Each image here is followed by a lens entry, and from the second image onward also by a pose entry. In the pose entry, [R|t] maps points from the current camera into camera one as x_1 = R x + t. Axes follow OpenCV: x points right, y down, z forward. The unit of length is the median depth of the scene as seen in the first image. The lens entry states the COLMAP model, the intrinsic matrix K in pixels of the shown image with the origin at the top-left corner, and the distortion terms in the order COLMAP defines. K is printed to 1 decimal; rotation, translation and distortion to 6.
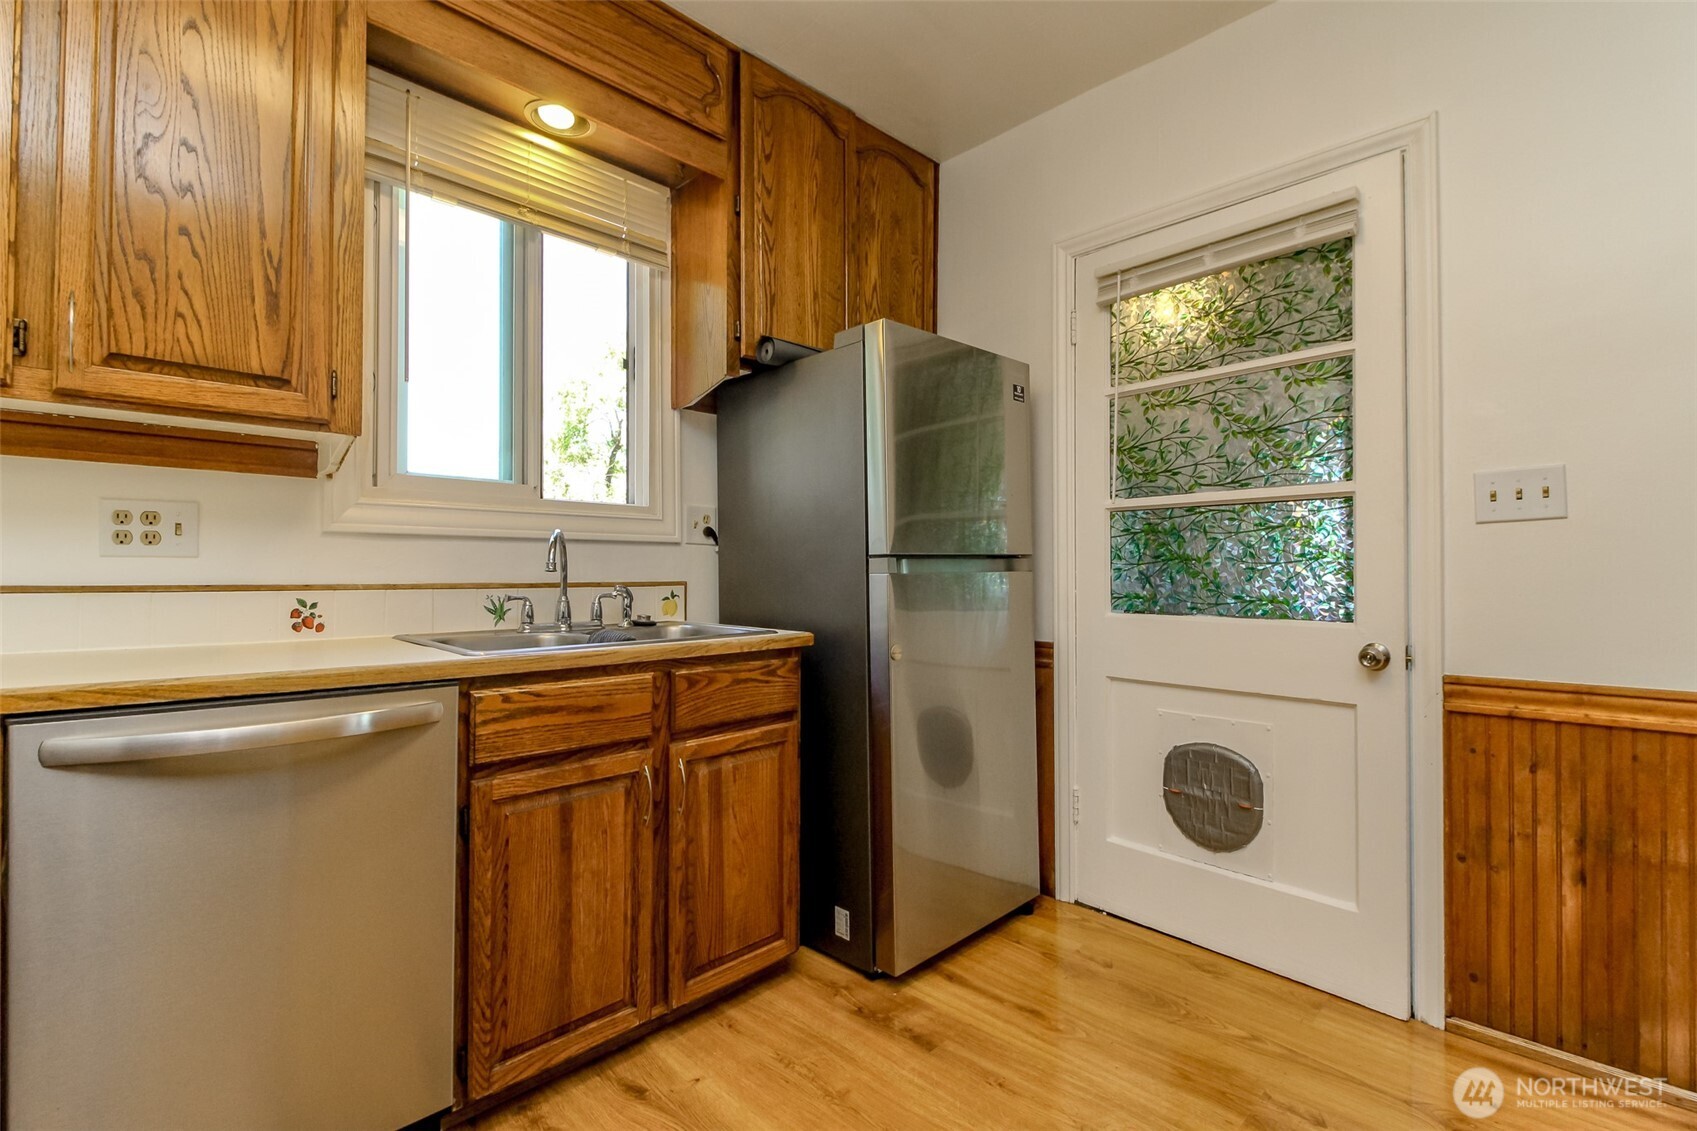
lens RADIAL K [[770.0, 0, 845.0], [0, 770.0, 562.9], [0, 0, 1]] dist [0.014749, -0.008980]
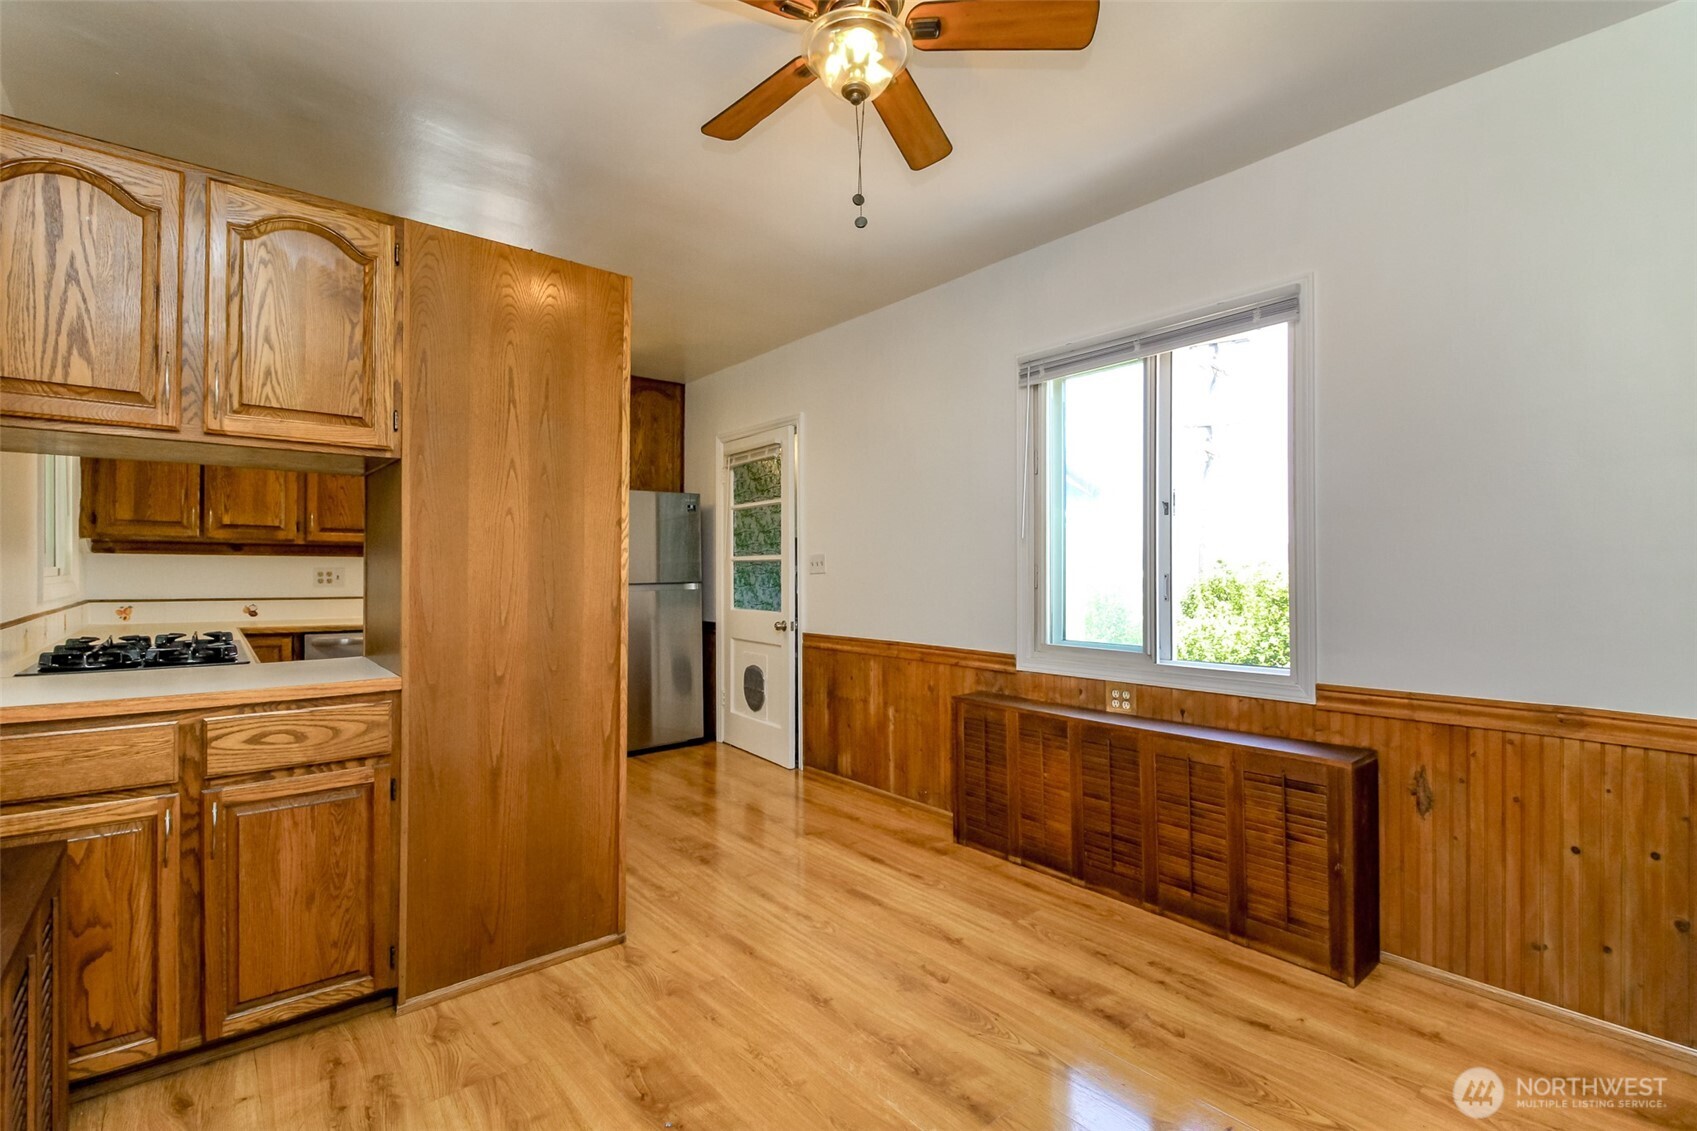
lens RADIAL K [[770.0, 0, 842.2], [0, 770.0, 559.9], [0, 0, 1]] dist [0.014749, -0.008980]
pose [[0.997229, 0.000505, -0.074397, 1.104088], [-0.000651, 0.999998, -0.001940, -0.092829], [0.074396, 0.001983, 0.997227, -1.556522]]
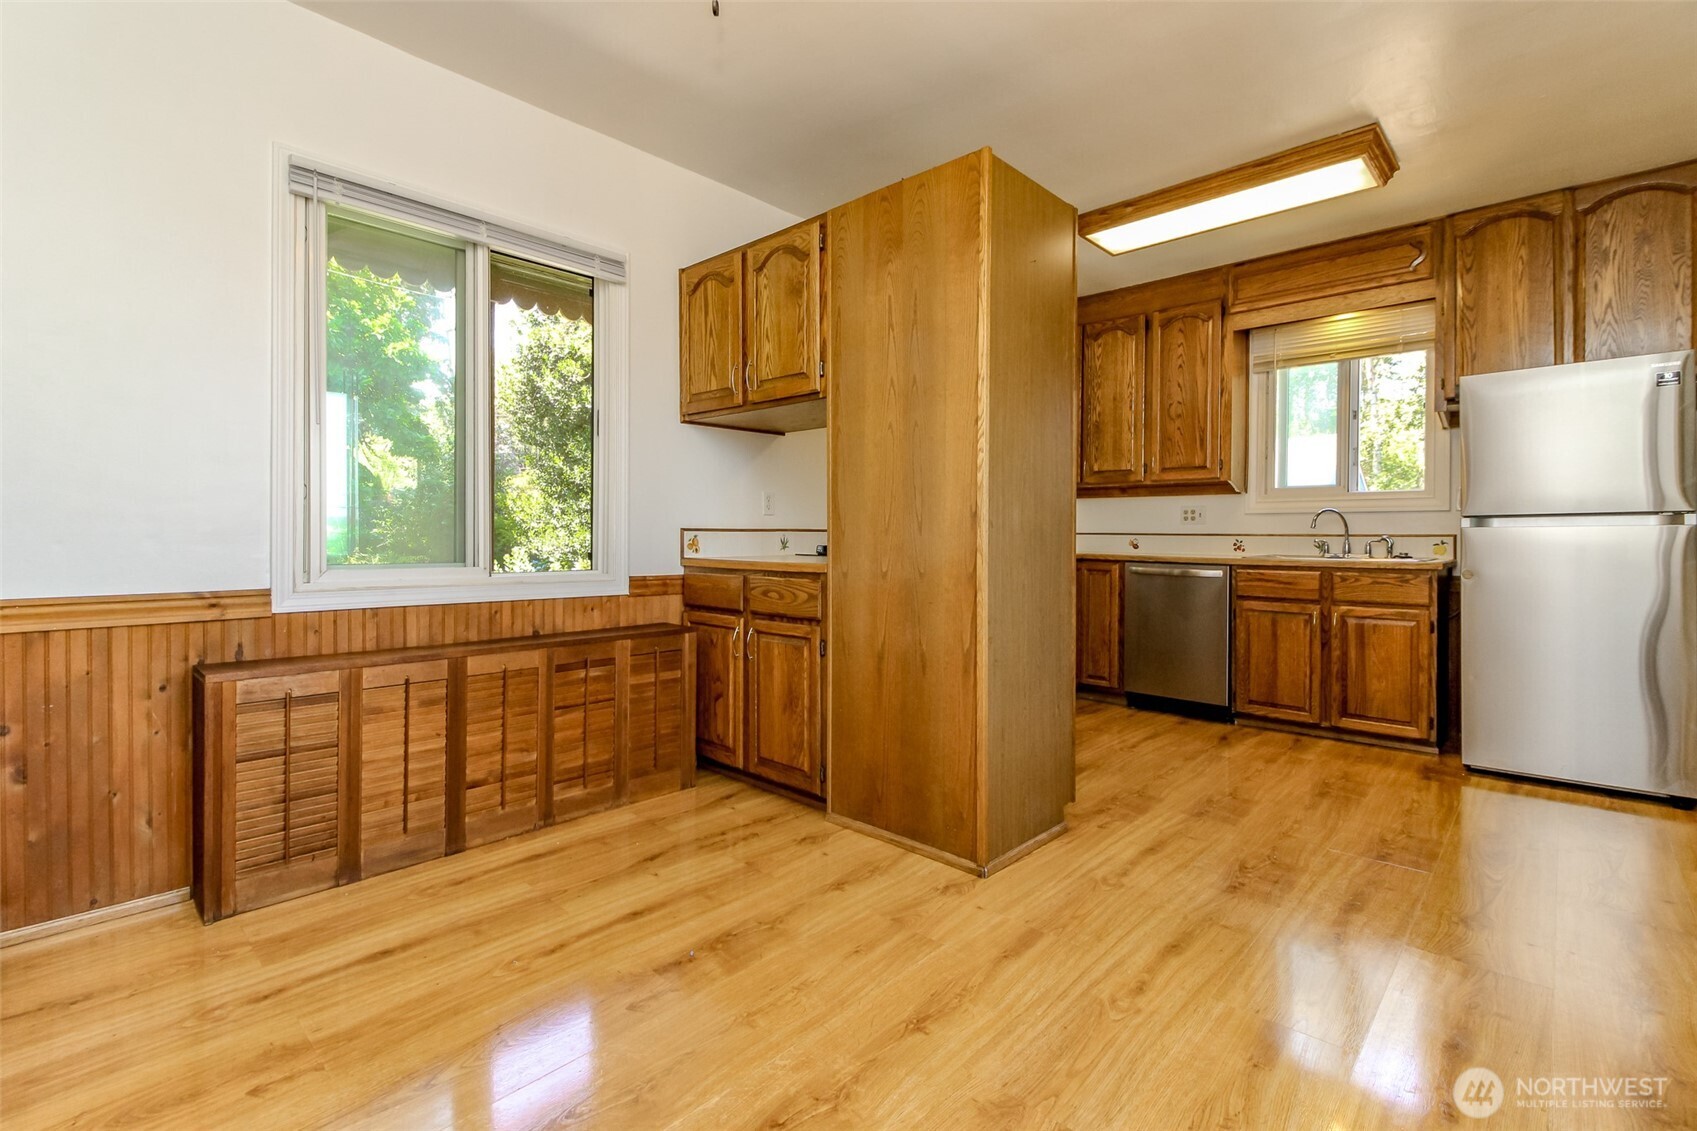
lens RADIAL K [[770.0, 0, 832.0], [0, 770.0, 538.8], [0, 0, 1]] dist [0.014749, -0.008980]
pose [[0.036355, 0.002751, -0.999335, 1.869588], [0.005612, 0.999980, 0.002957, 0.027829], [0.999323, -0.005716, 0.036339, -0.490371]]
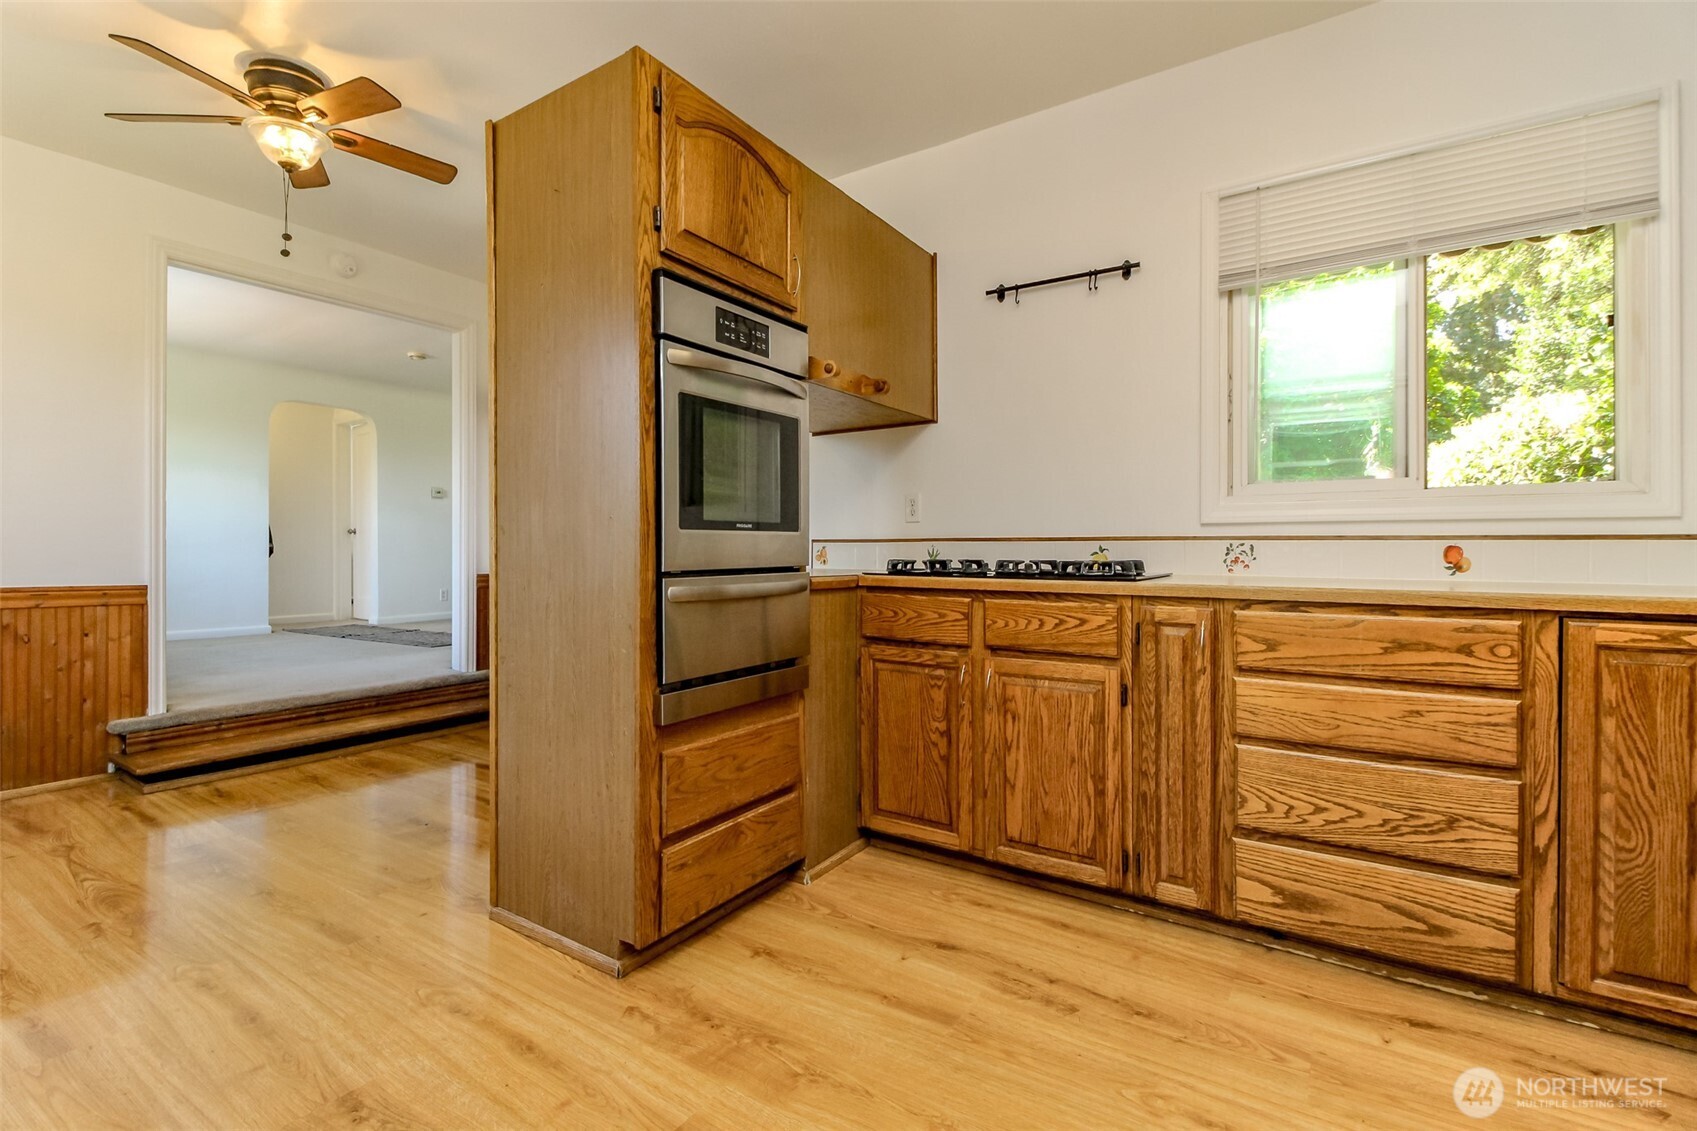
lens RADIAL K [[770.0, 0, 838.1], [0, 770.0, 547.9], [0, 0, 1]] dist [0.014749, -0.008980]
pose [[-0.978755, -0.004569, -0.204983, 0.322200], [-0.002080, 0.999922, -0.012353, 0.048271], [0.205023, -0.011664, -0.978688, 1.075074]]
